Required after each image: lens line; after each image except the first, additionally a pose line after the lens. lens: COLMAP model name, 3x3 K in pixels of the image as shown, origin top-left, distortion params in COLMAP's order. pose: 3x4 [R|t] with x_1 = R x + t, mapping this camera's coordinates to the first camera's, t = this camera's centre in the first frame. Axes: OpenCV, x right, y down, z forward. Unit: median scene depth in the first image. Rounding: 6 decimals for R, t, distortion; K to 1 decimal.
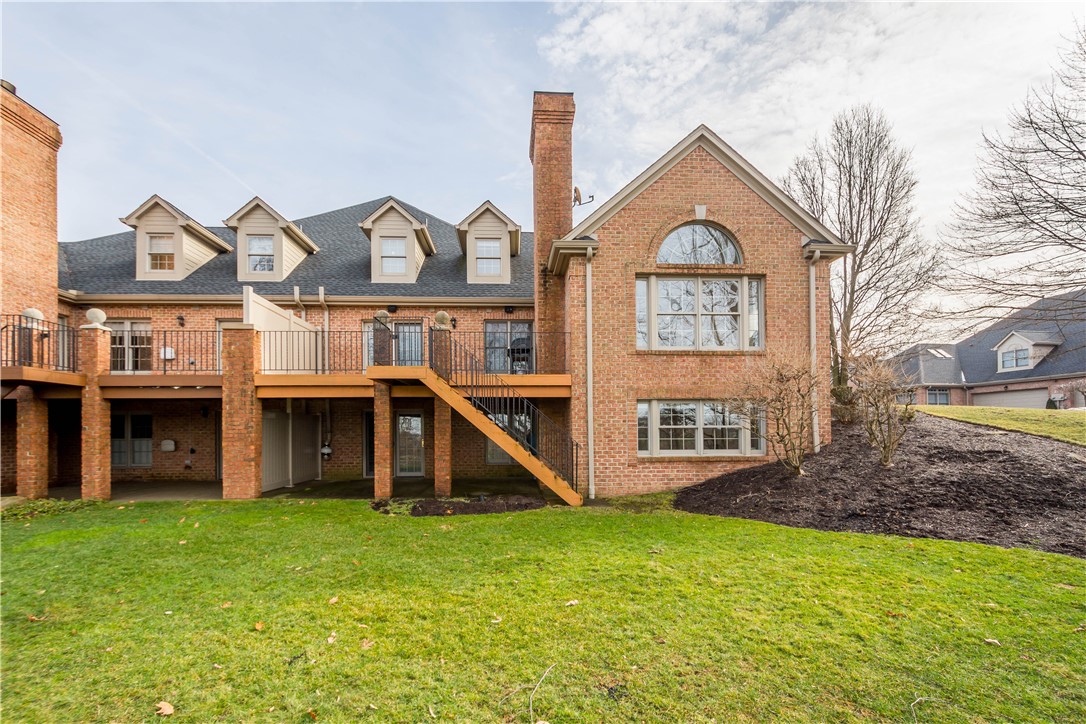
lens RADIAL K [[476.8, 0, 540.6], [0, 476.8, 364.3], [0, 0, 1]] dist [0.002503, -0.000574]
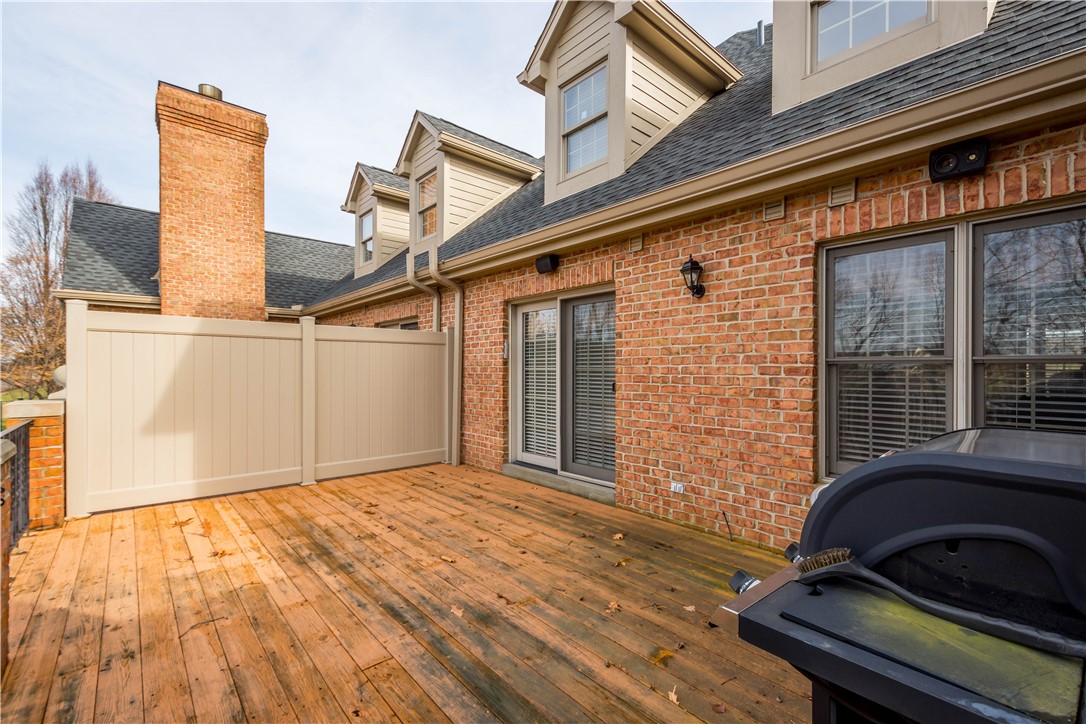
lens RADIAL K [[476.8, 0, 540.6], [0, 476.8, 364.3], [0, 0, 1]] dist [0.002503, -0.000574]
pose [[0.619514, -0.000025, -0.784985, -0.021375], [0.108742, 0.990361, 0.085788, -0.070772], [0.777417, -0.138508, 0.613546, 0.752790]]
